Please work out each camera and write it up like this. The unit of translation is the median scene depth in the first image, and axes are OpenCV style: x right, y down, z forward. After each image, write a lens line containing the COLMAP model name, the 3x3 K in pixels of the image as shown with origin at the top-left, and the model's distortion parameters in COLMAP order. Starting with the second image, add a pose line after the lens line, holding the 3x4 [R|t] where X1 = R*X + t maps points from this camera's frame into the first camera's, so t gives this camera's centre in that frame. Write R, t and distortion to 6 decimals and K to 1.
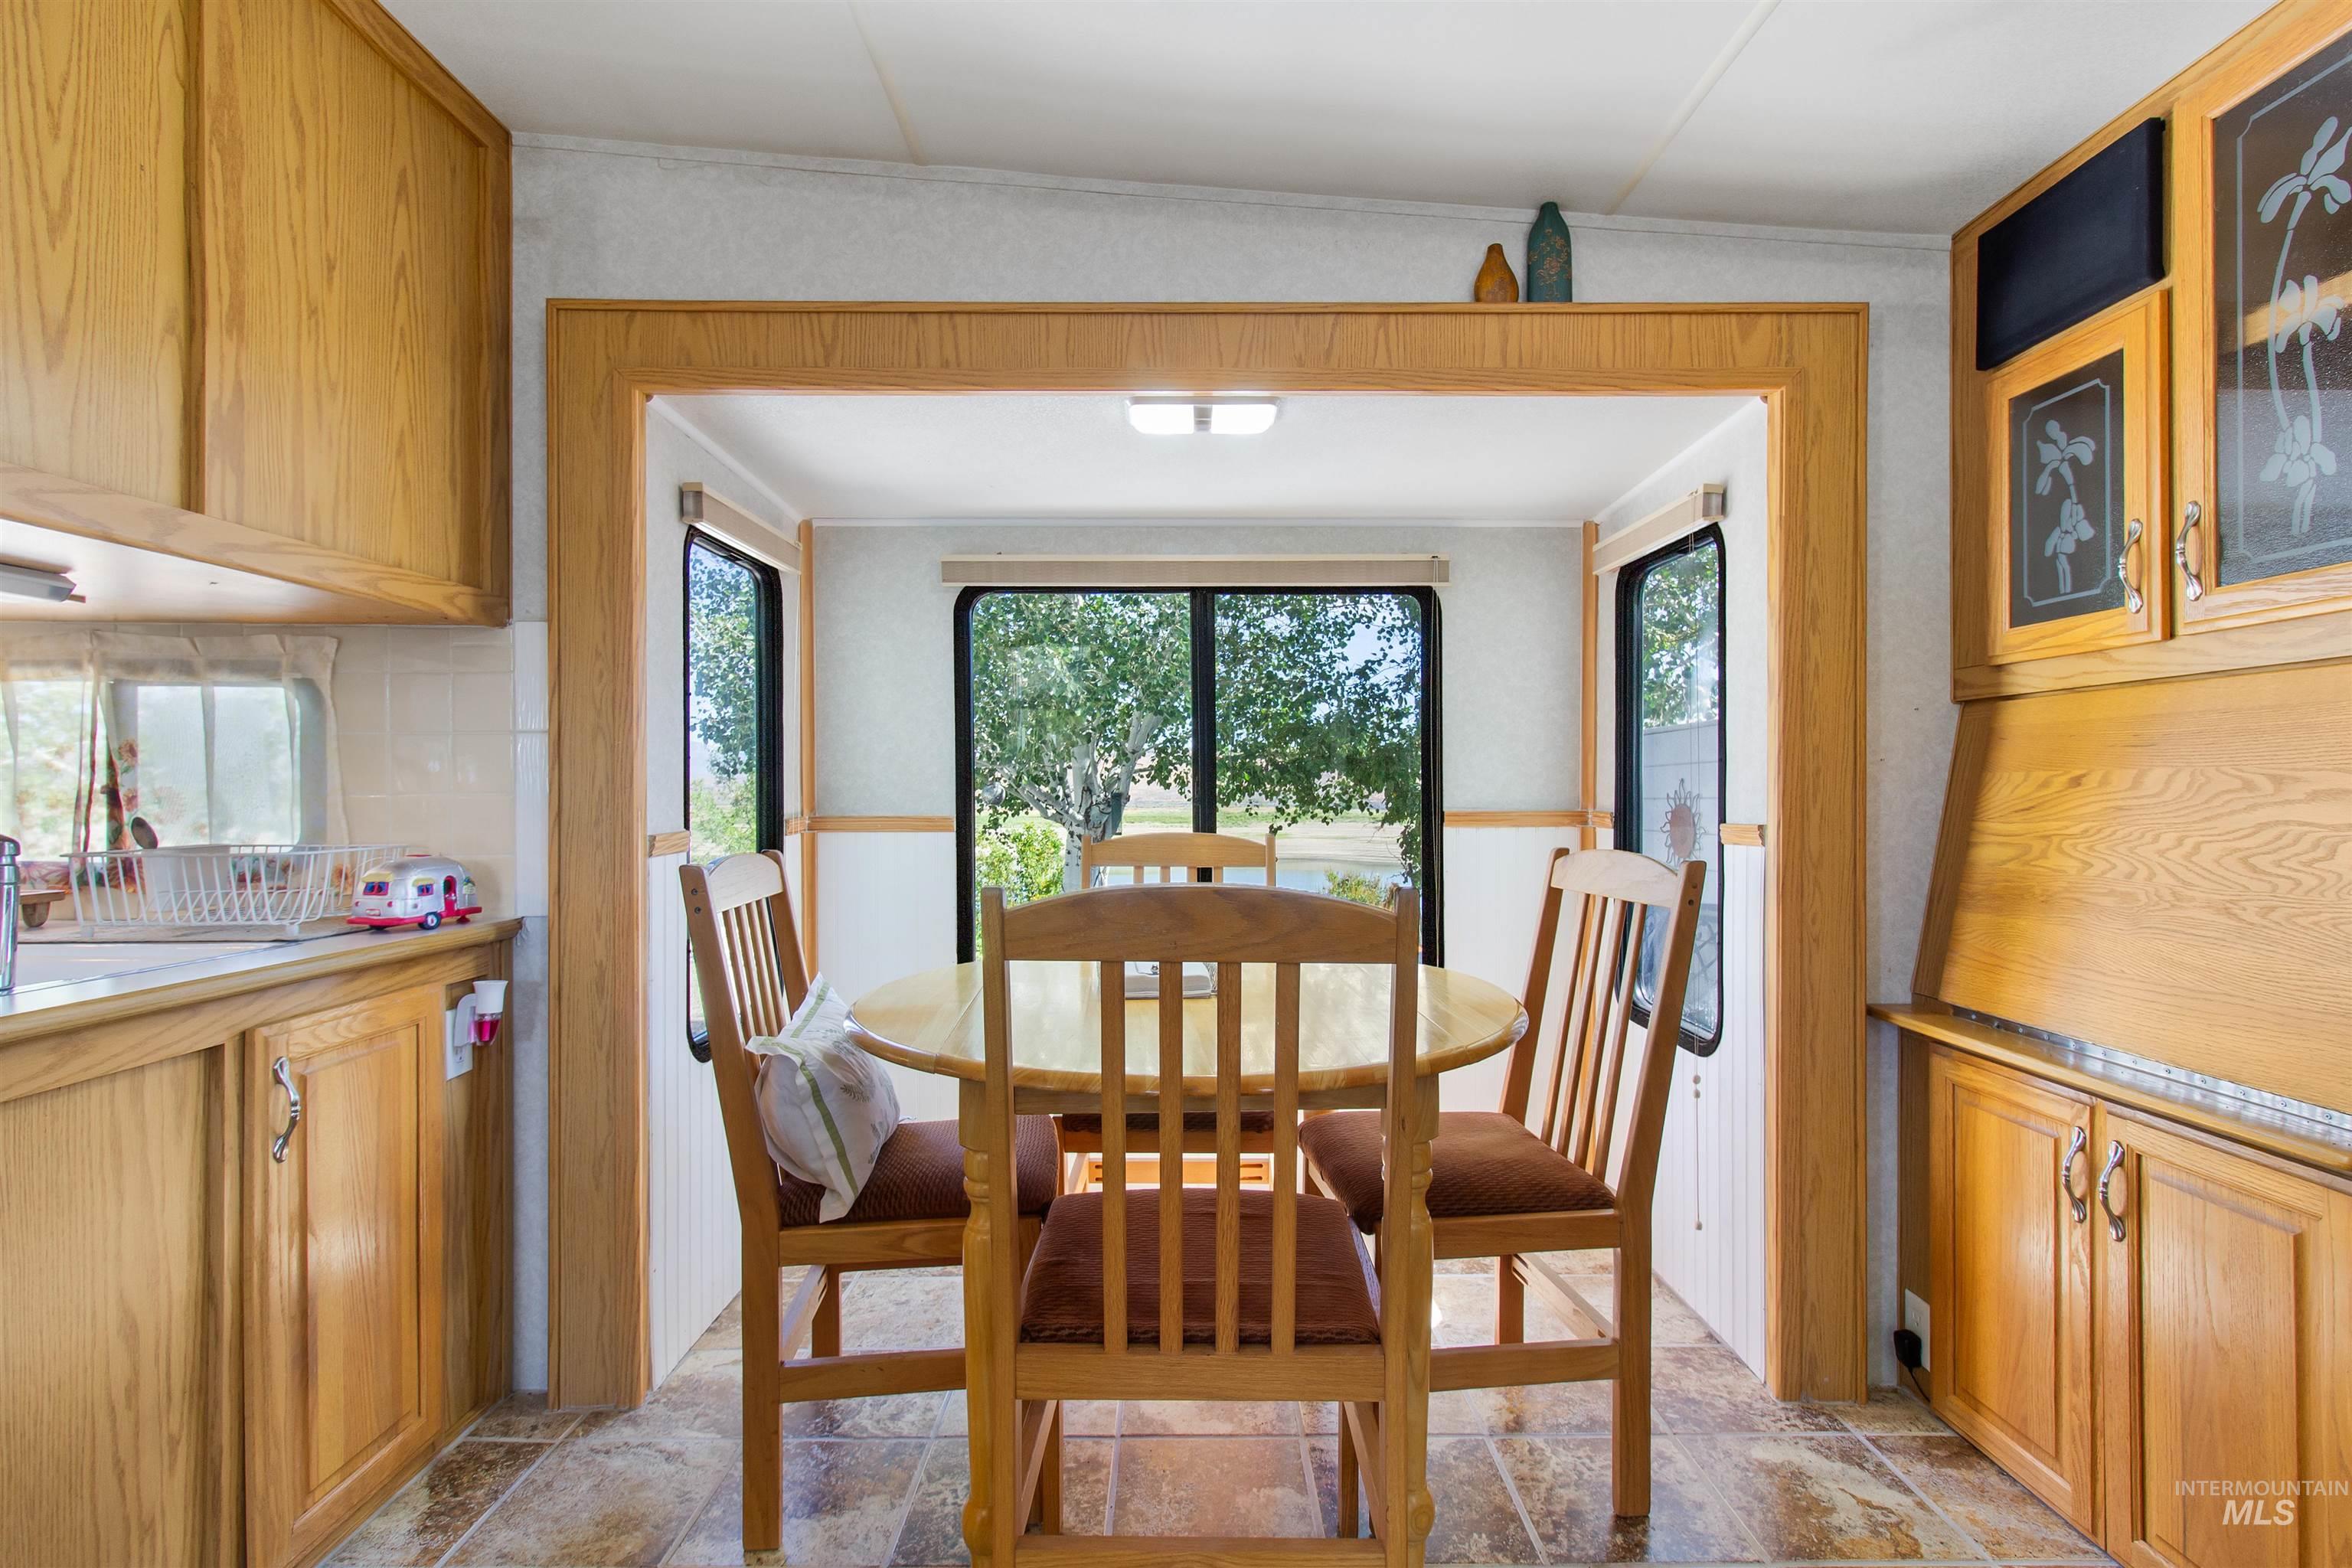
lens RADIAL K [[1094.7, 0, 1189.4], [0, 1094.7, 783.3], [0, 0, 1]] dist [0.005607, -0.002461]
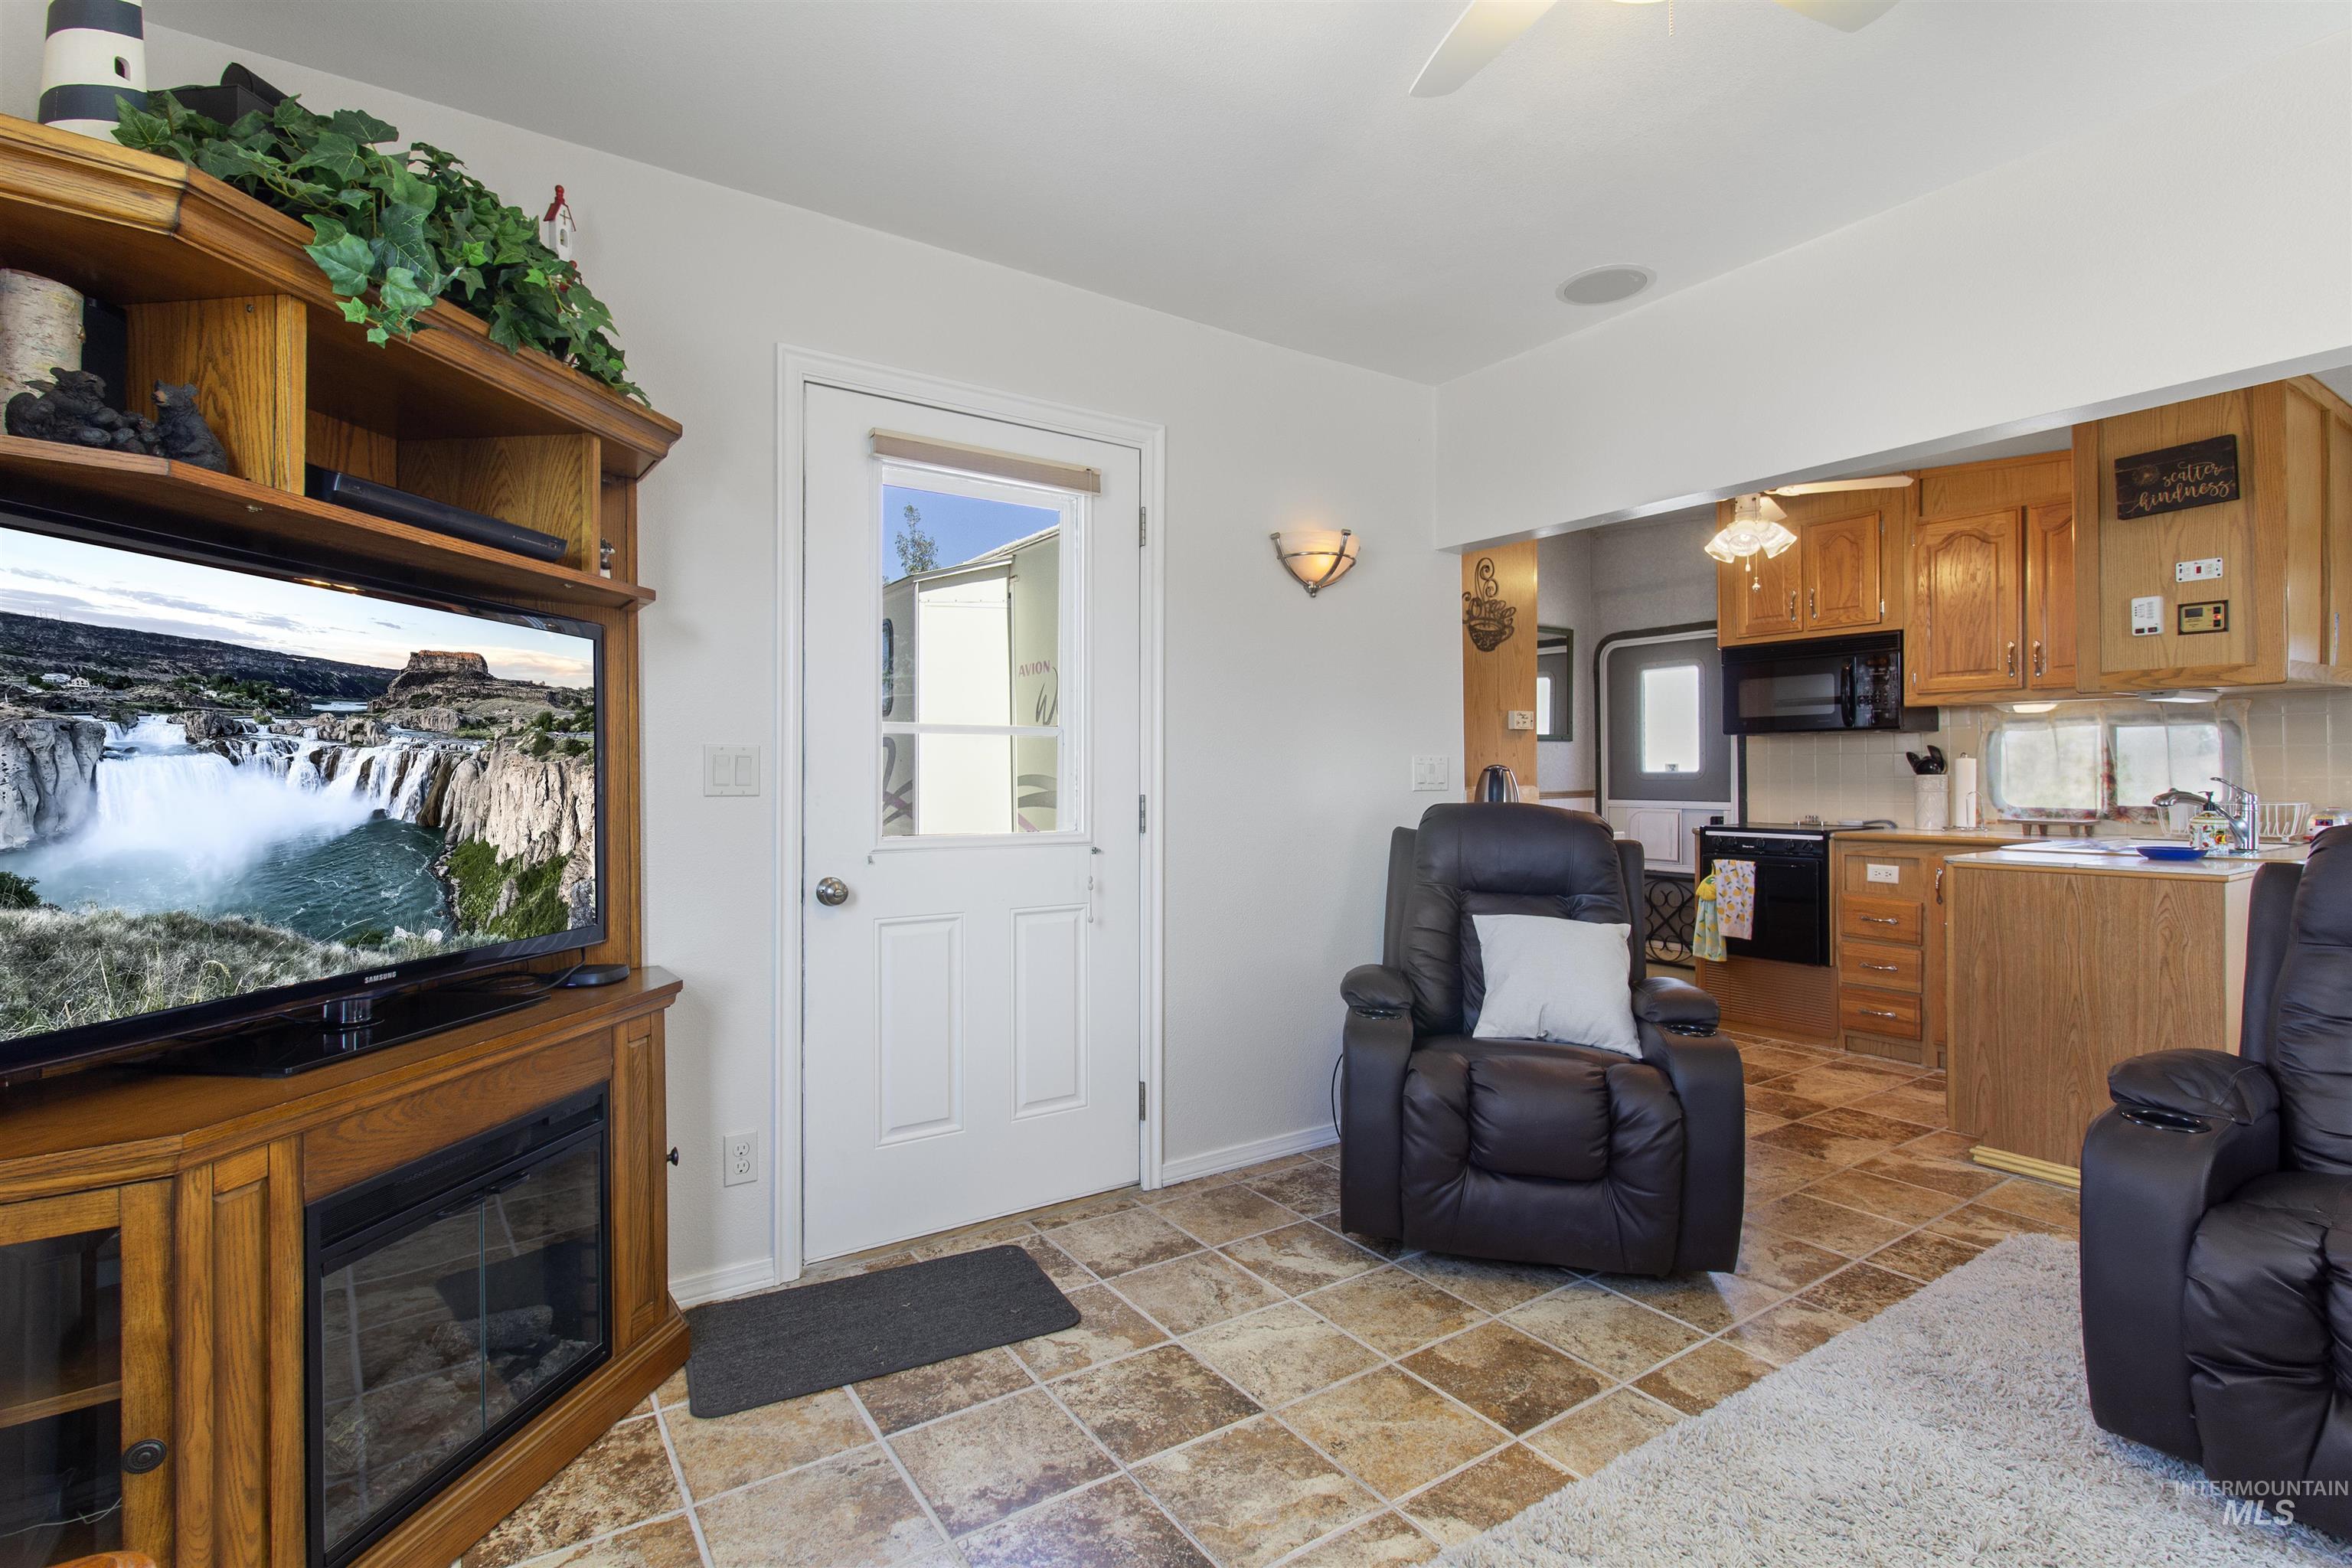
lens RADIAL K [[1096.1, 0, 1179.2], [0, 1096.1, 777.2], [0, 0, 1]] dist [0.002819, 0.000358]
pose [[0.552959, -0.002578, -0.833204, -0.194234], [0.014822, 0.999867, 0.006743, -0.034489], [0.833077, -0.016078, 0.552924, -1.872368]]
